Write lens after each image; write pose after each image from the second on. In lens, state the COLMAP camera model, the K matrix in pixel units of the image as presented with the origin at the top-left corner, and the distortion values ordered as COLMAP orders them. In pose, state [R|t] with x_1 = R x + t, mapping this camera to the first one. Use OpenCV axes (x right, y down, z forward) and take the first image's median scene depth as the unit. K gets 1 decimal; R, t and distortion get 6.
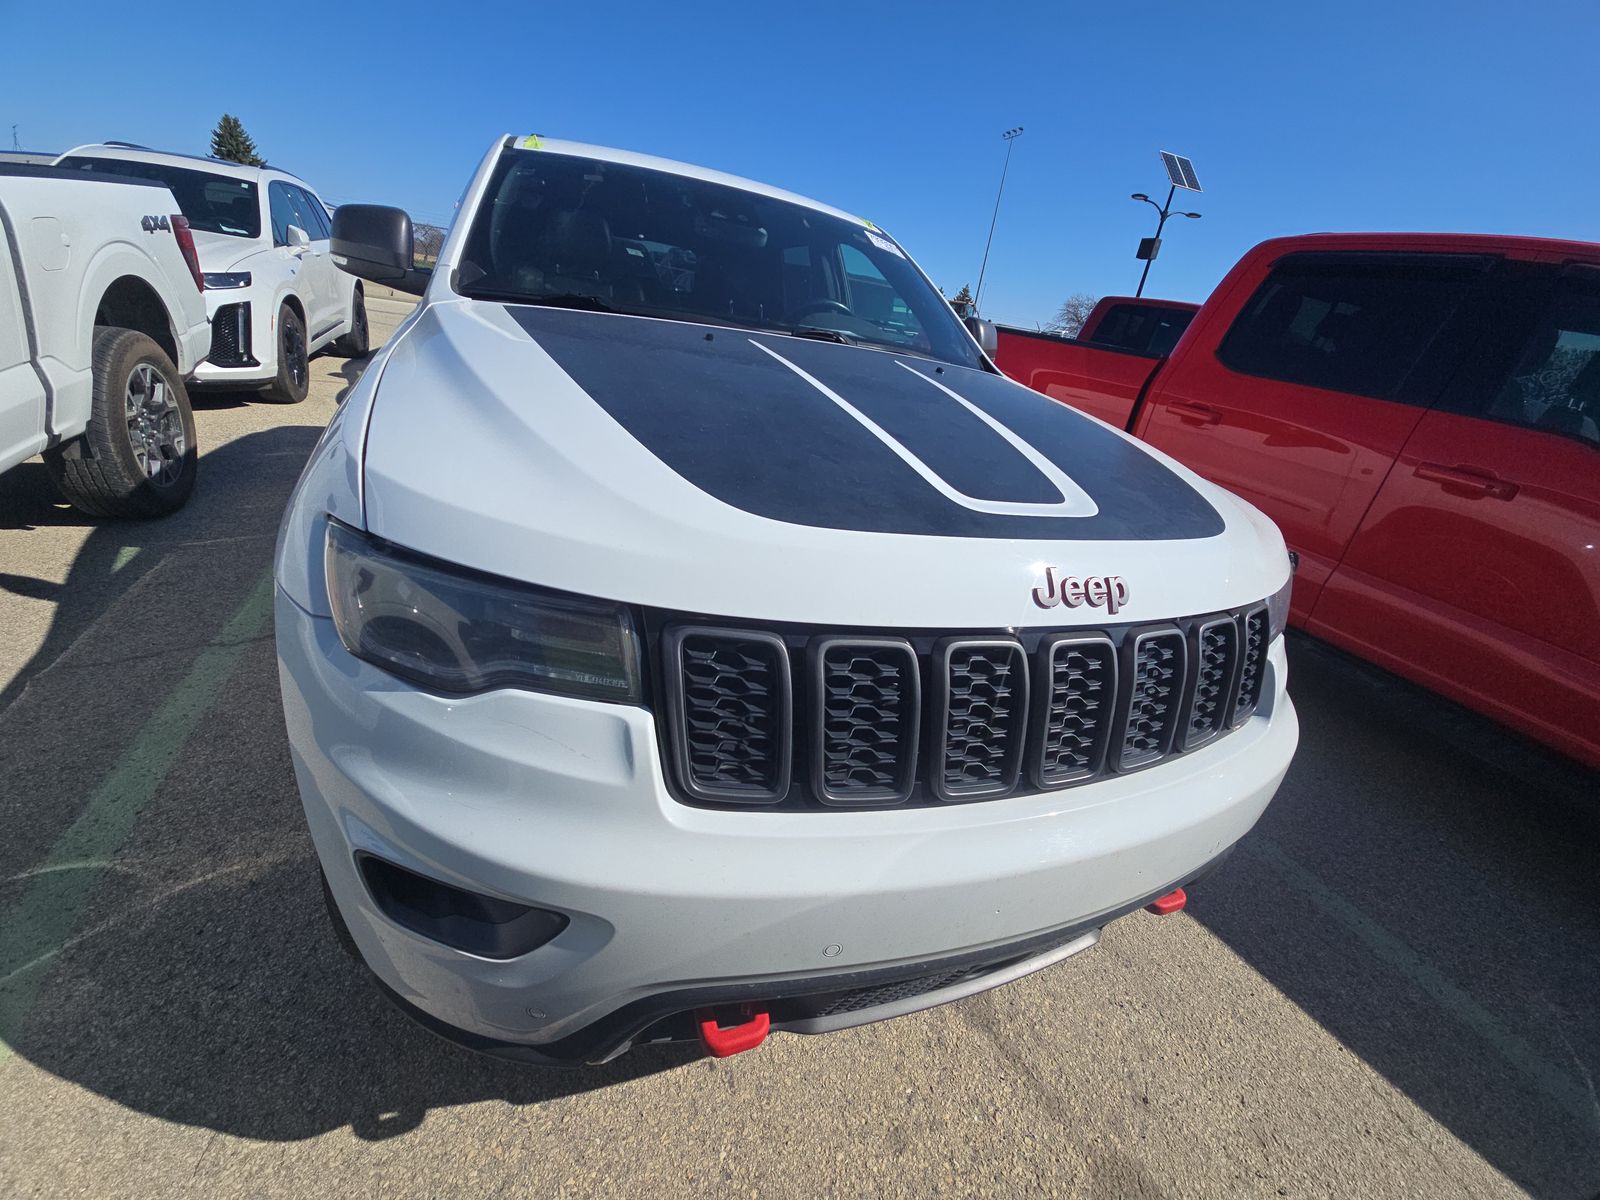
lens RADIAL K [[648.0, 0, 808.3], [0, 648.0, 596.3], [0, 0, 1]] dist [0.012801, -0.007526]
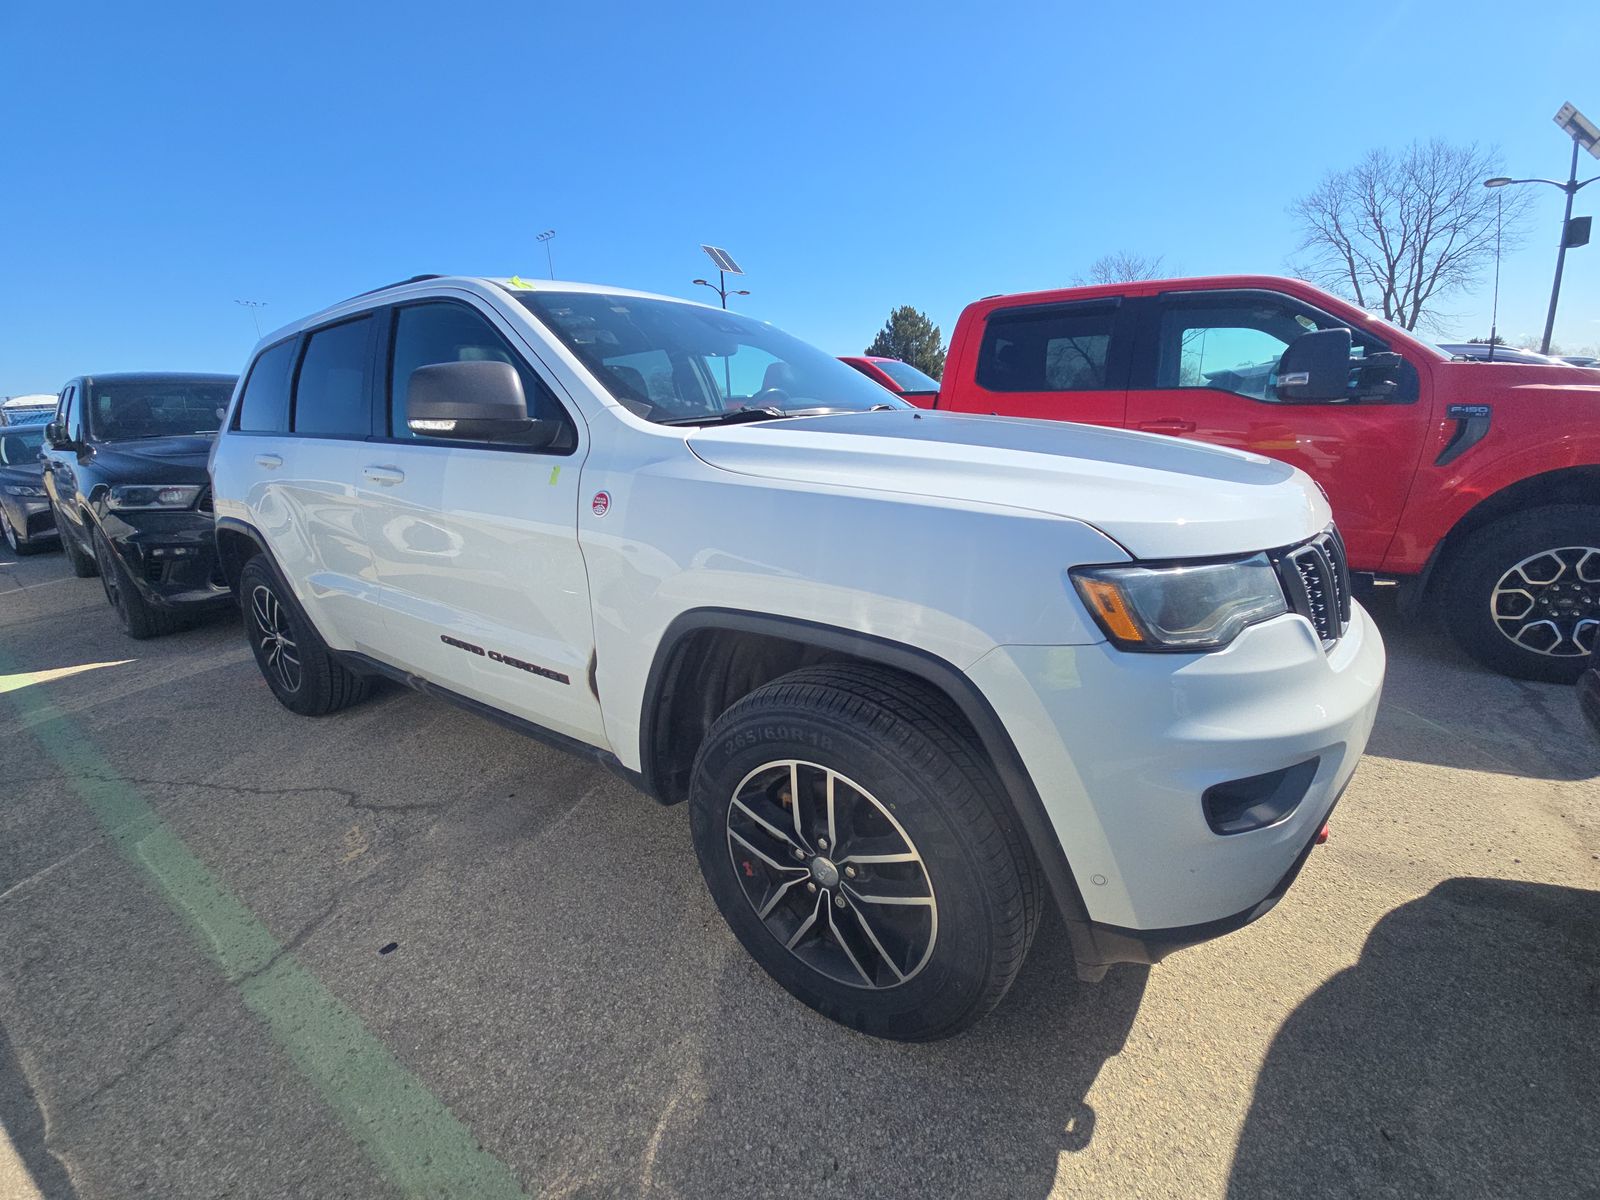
lens RADIAL K [[646.7, 0, 800.0], [0, 646.7, 600.0], [0, 0, 1]] dist [0.006467, -0.000245]
pose [[0.826200, -0.314856, 0.467182, -0.751681], [0.361633, 0.932252, -0.011251, -0.102454], [-0.431989, 0.178244, 0.884090, 0.048398]]
